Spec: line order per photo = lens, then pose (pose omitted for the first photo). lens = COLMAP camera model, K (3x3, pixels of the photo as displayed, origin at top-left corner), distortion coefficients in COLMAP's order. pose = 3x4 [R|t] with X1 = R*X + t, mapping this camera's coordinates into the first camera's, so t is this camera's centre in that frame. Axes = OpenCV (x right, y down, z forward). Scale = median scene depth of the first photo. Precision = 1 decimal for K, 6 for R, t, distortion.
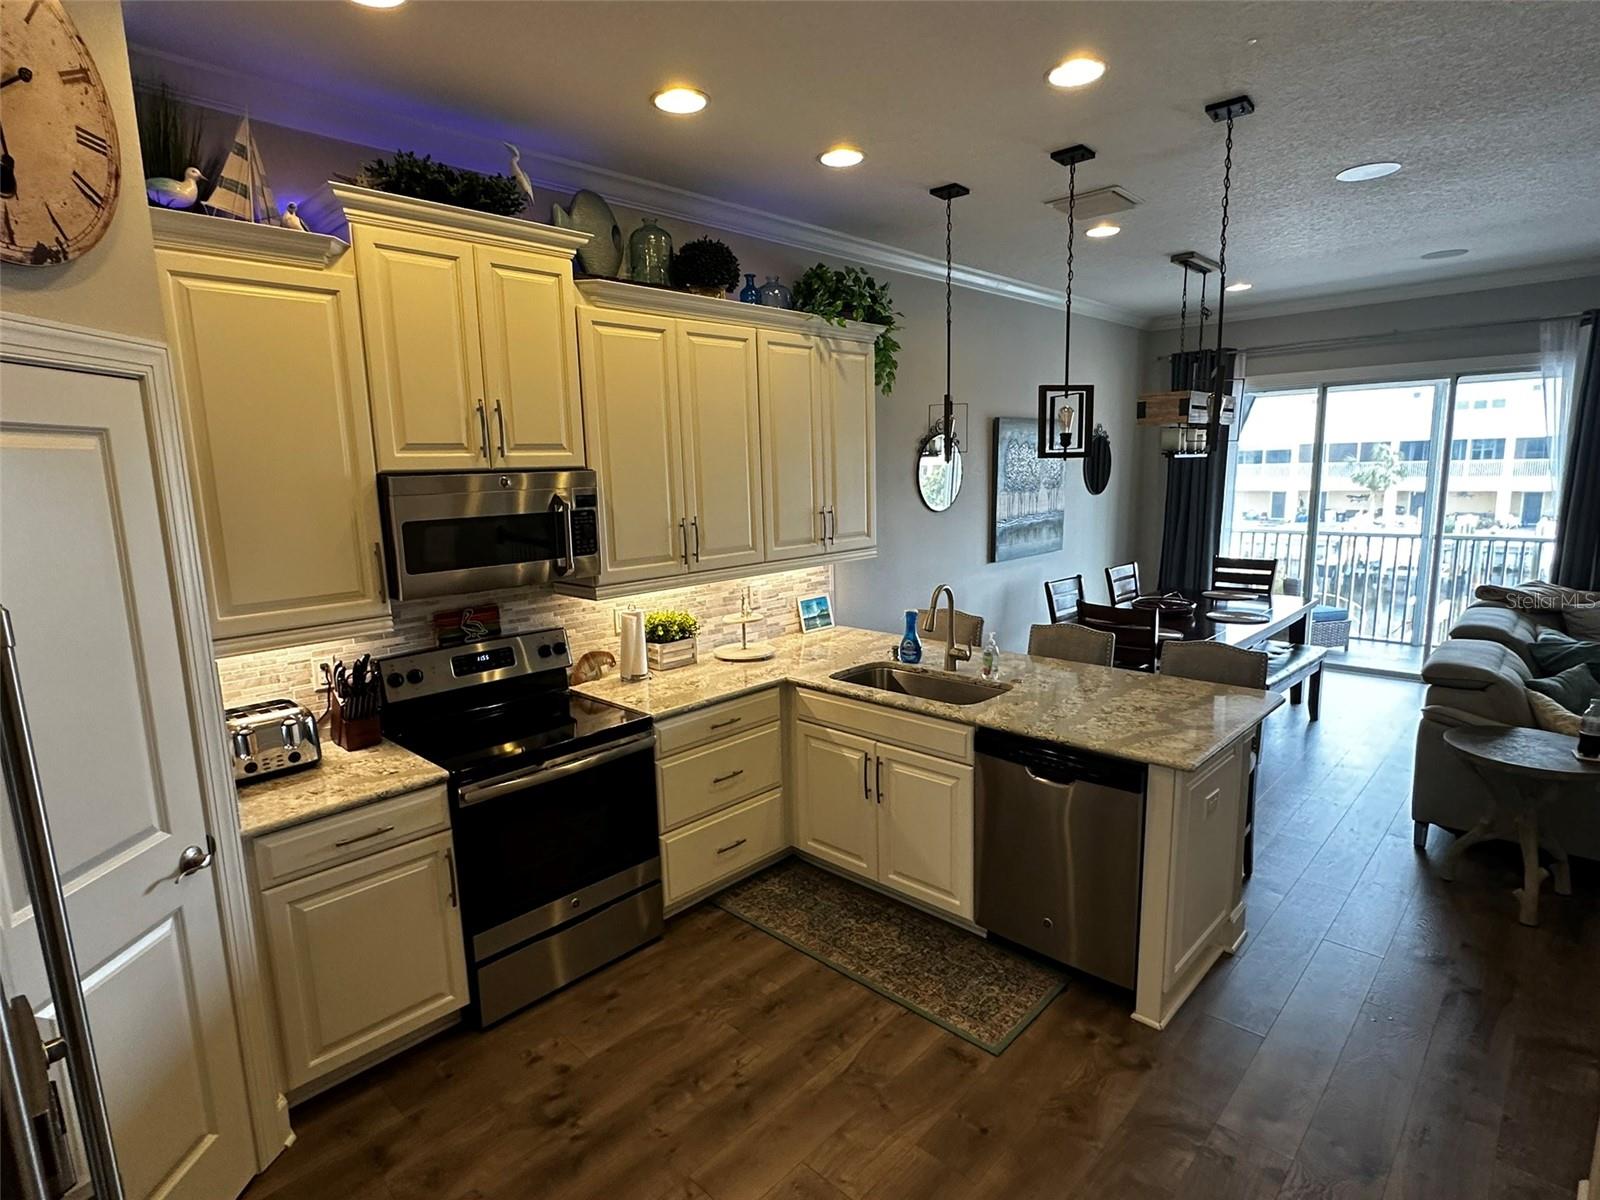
lens RADIAL K [[836.9, 0, 795.2], [0, 836.9, 606.3], [0, 0, 1]] dist [-0.000883, -0.001741]
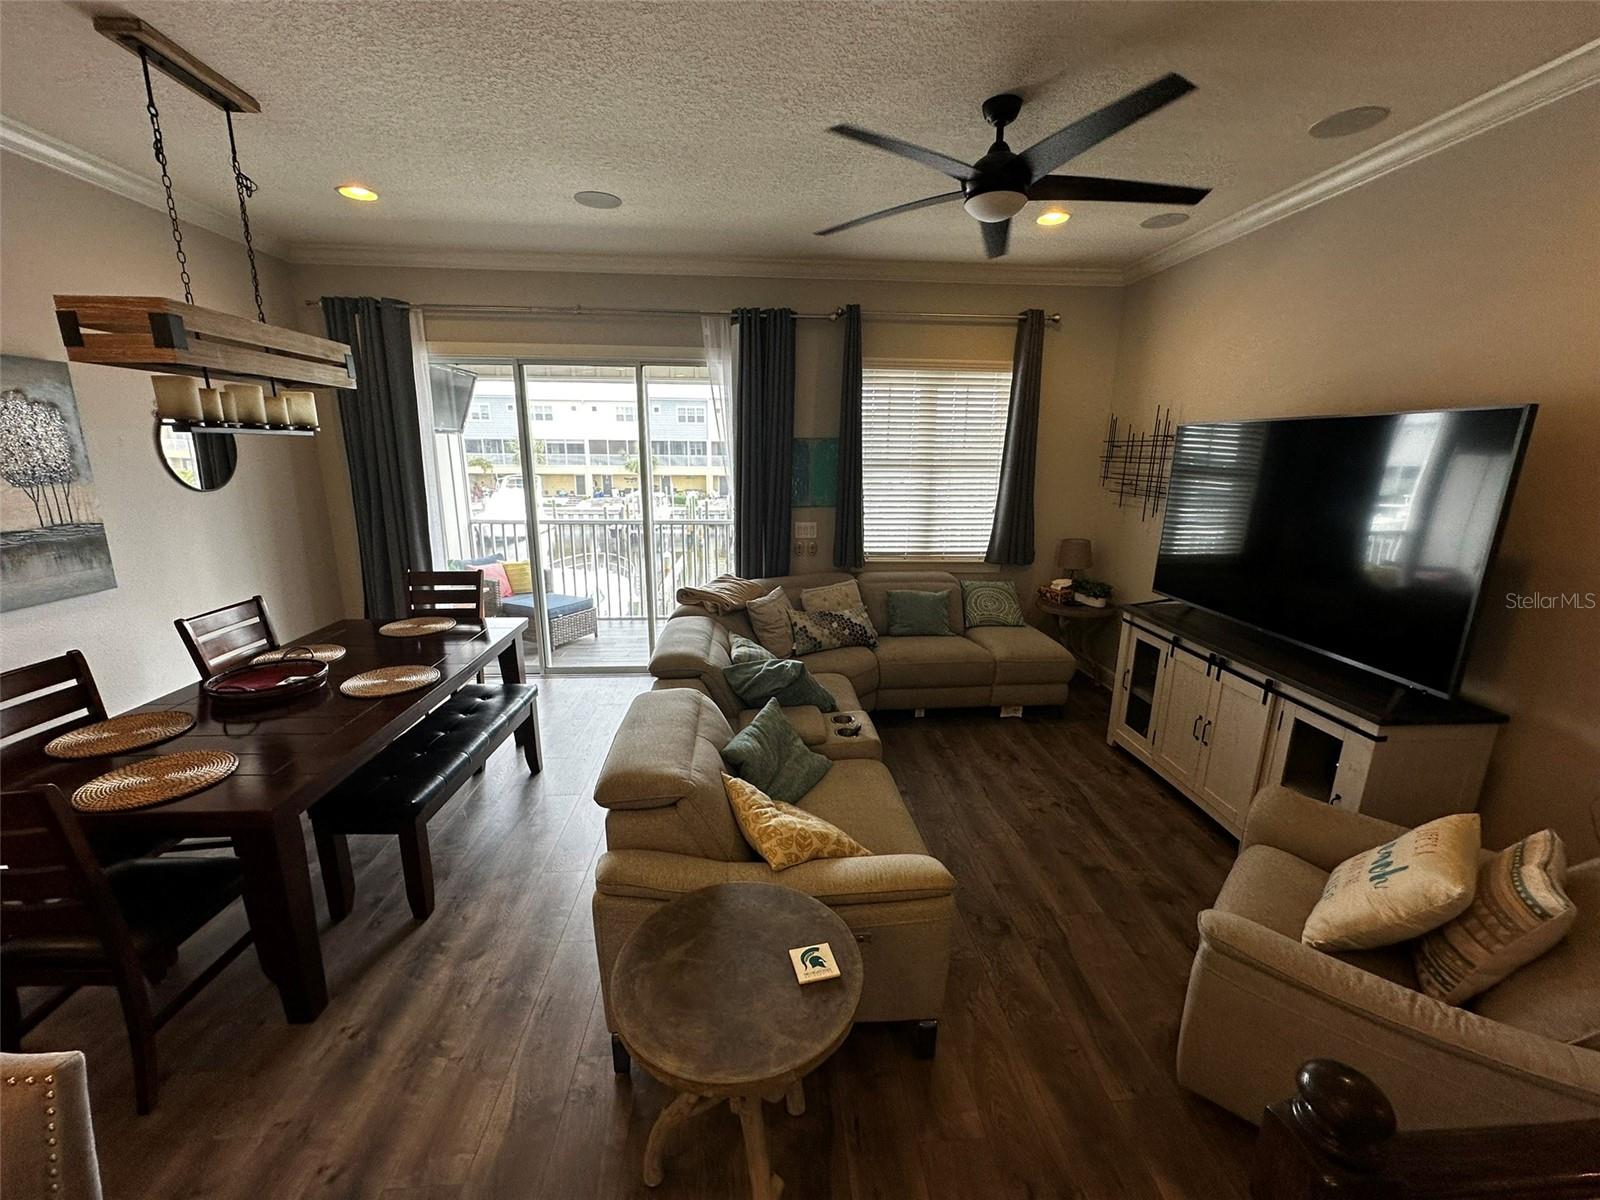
lens RADIAL K [[636.7, 0, 800.0], [0, 636.7, 601.0], [0, 0, 1]] dist [-0.007826, -0.000154]
pose [[0.670264, -0.139340, 0.728924, 0.325422], [0.094221, 0.990245, 0.102655, -0.060141], [-0.736117, -0.000126, 0.676854, 0.350004]]
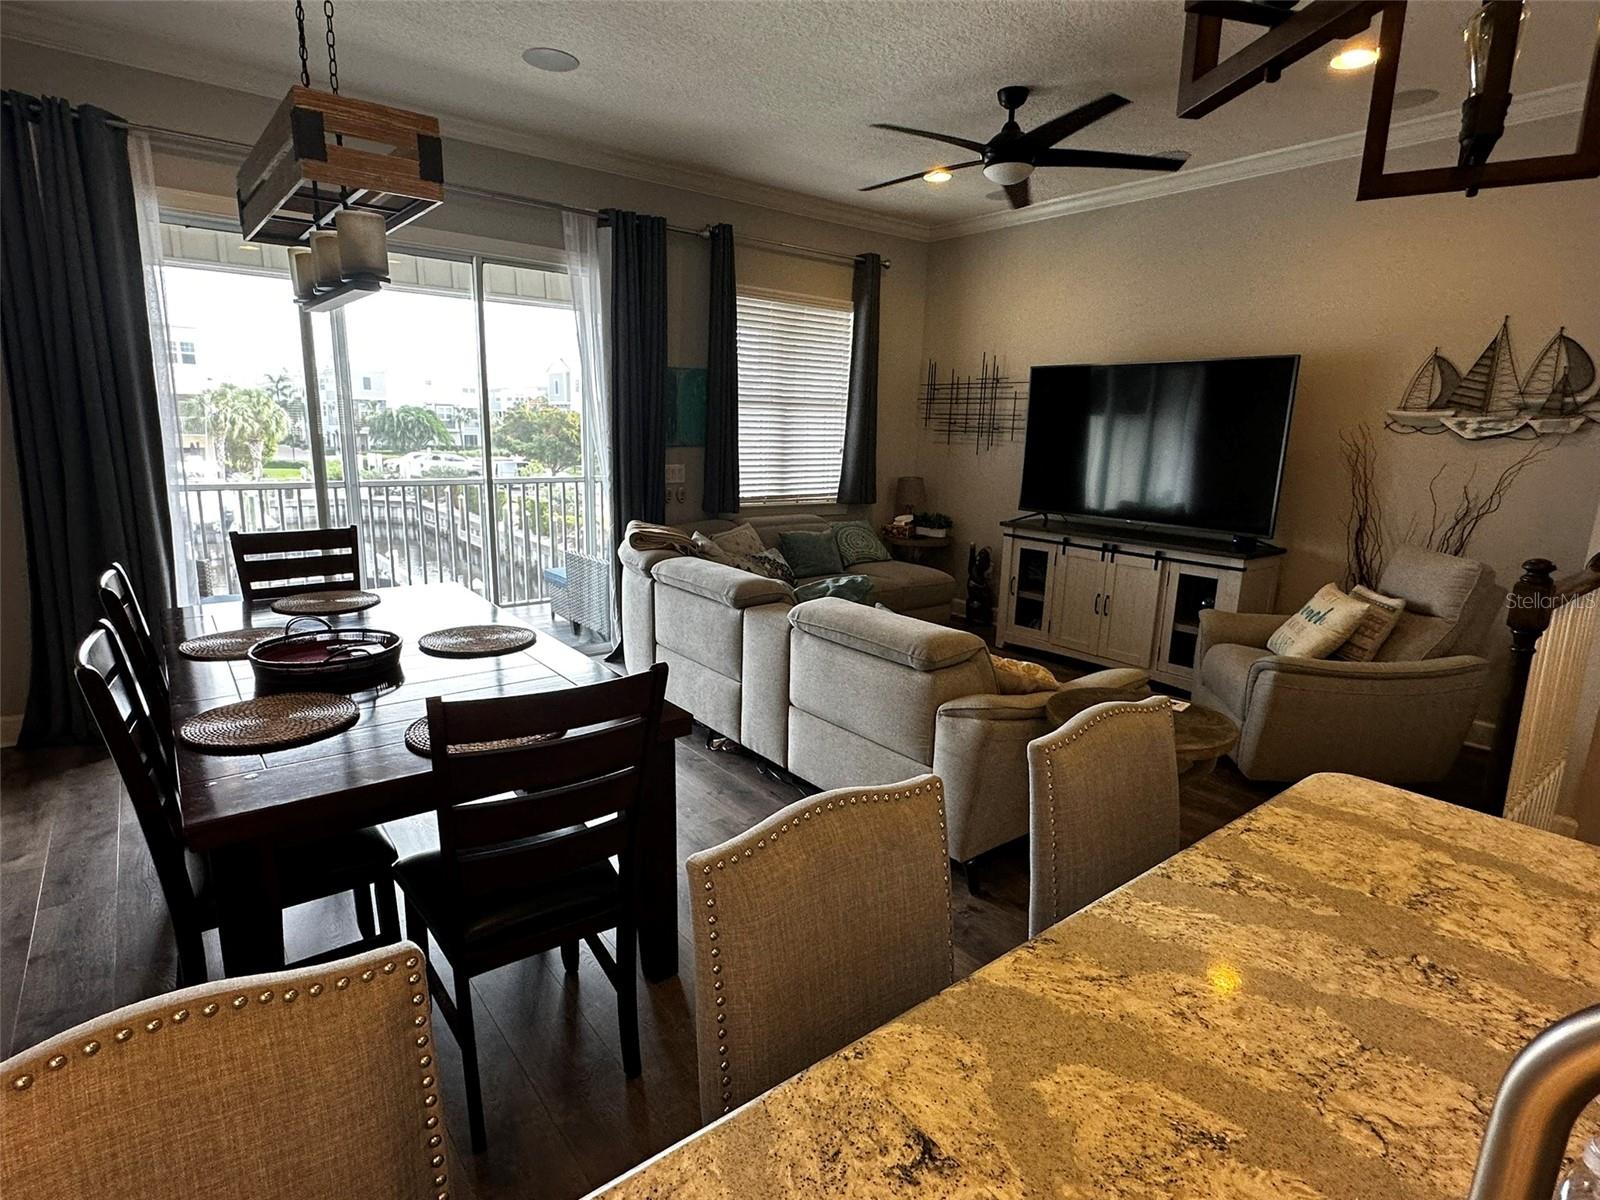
lens RADIAL K [[836.9, 0, 802.3], [0, 836.9, 602.2], [0, 0, 1]] dist [-0.000883, -0.001741]
pose [[0.130679, -0.174765, 0.975900, 0.045579], [0.134955, 0.978314, 0.157126, -0.053871], [-0.982197, 0.111169, 0.151430, 0.607312]]
